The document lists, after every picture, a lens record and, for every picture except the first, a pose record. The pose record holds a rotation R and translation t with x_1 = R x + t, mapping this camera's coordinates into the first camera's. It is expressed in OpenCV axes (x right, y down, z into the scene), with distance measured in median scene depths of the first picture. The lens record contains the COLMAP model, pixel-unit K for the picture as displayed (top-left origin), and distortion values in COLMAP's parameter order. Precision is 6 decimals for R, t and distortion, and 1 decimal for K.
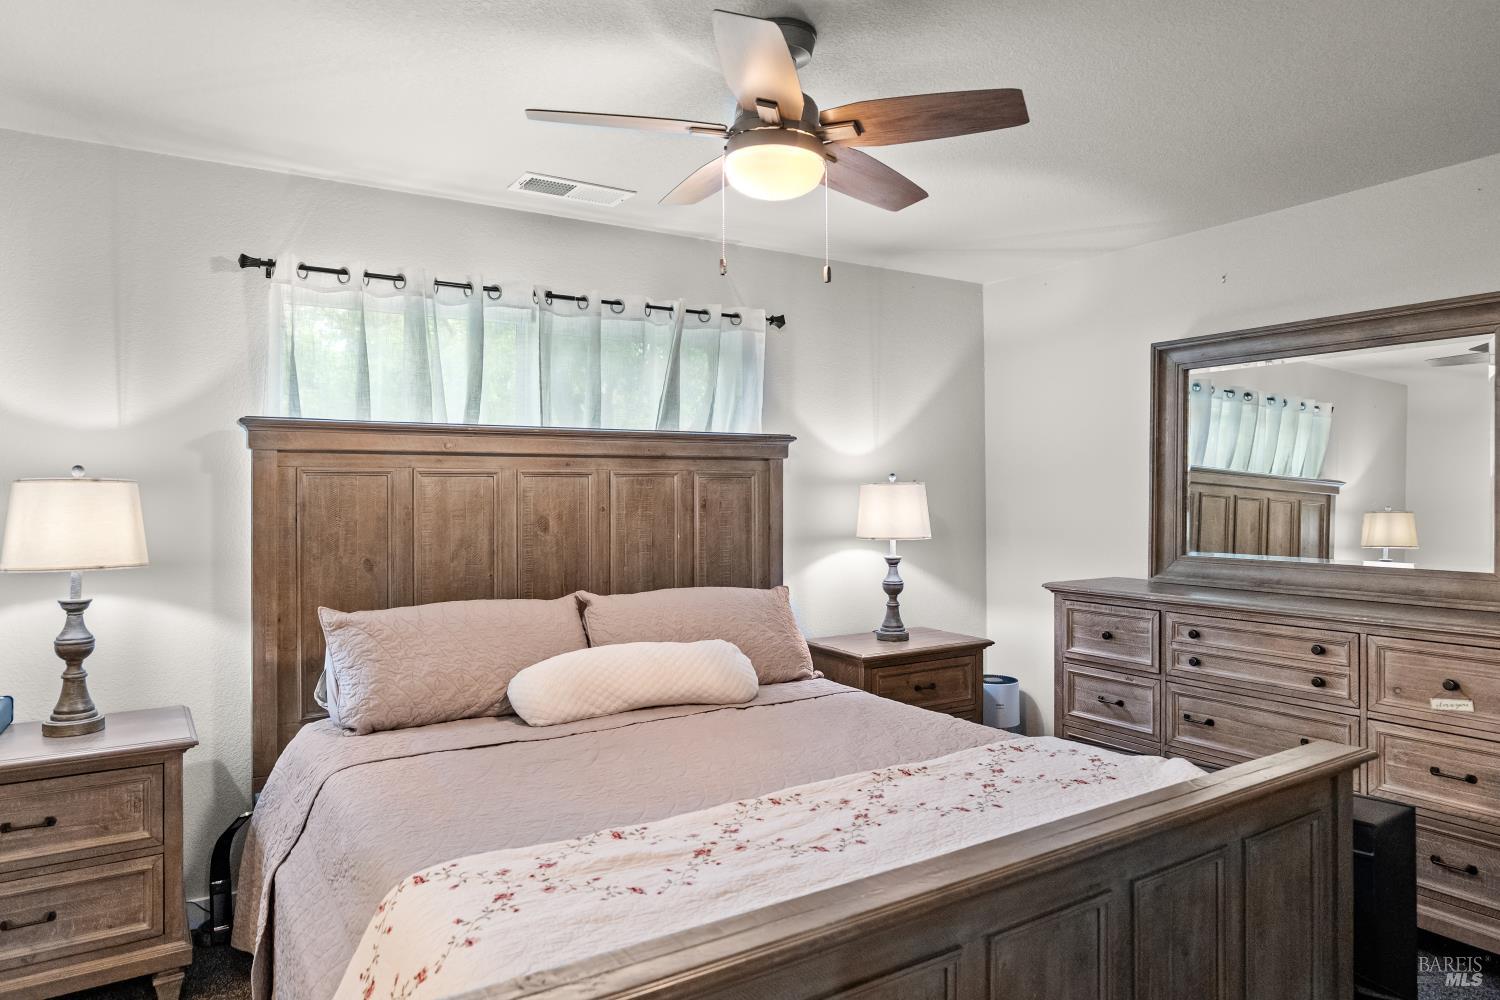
lens RADIAL K [[923.9, 0, 750.0], [0, 923.9, 500.0], [0, 0, 1]] dist [-0.044114, 0.028953]
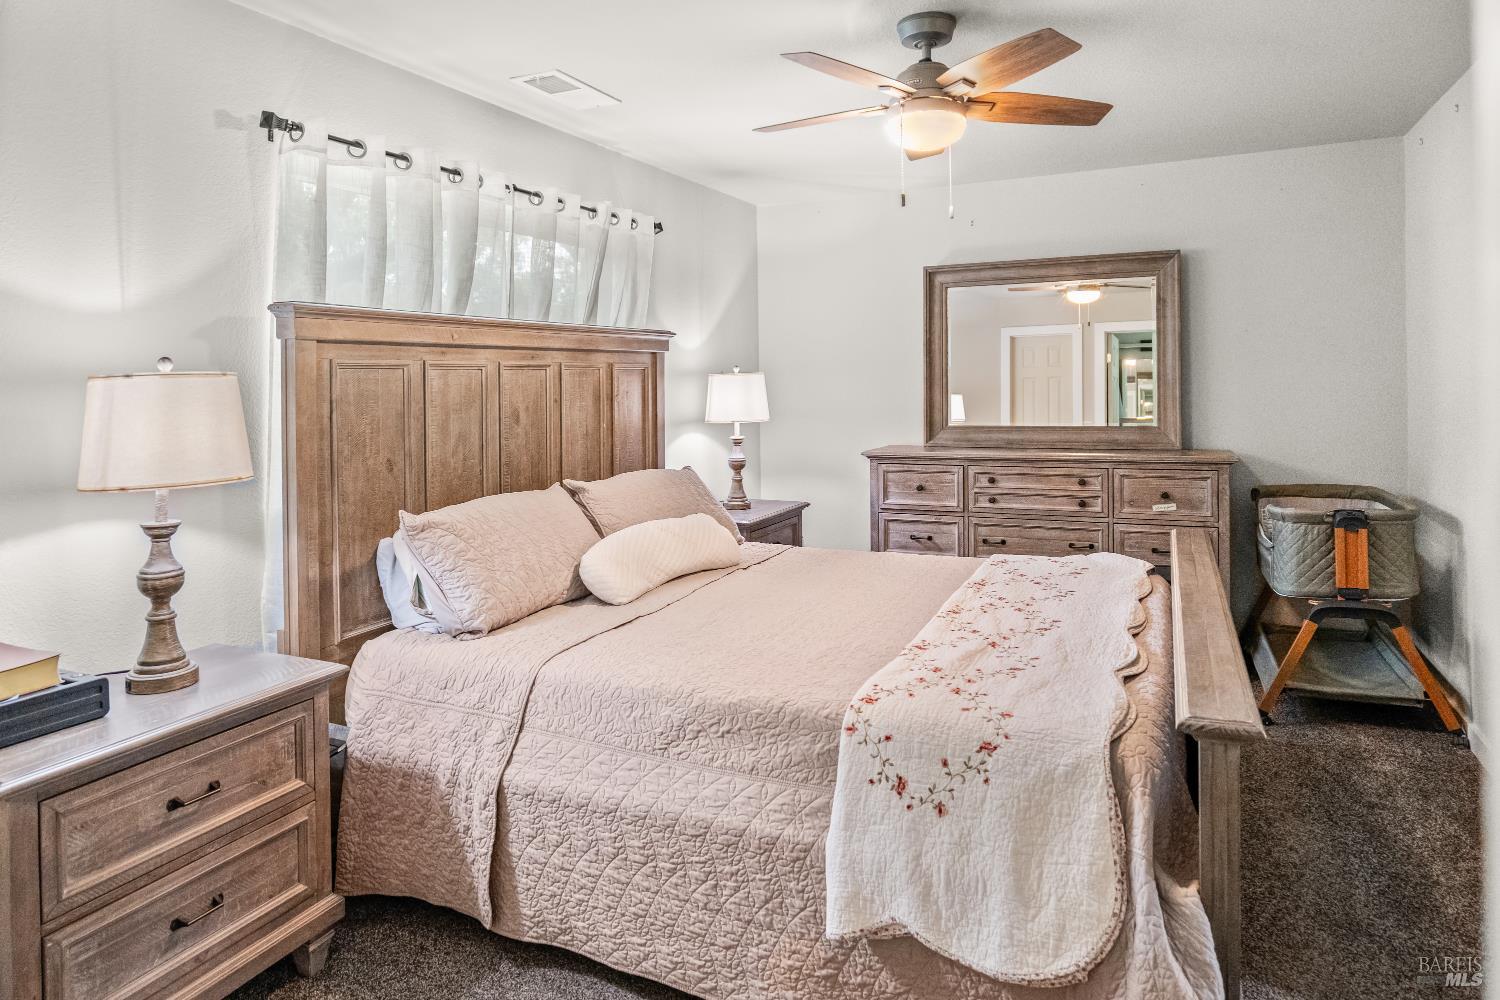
lens RADIAL K [[905.4, 0, 741.3], [0, 905.4, 399.7], [0, 0, 1]] dist [-0.039038, 0.021977]
pose [[0.846902, -0.022728, 0.531263, -0.592138], [0.019436, 0.999742, 0.011787, 0.000747], [-0.531393, 0.000343, 0.847125, 0.041998]]
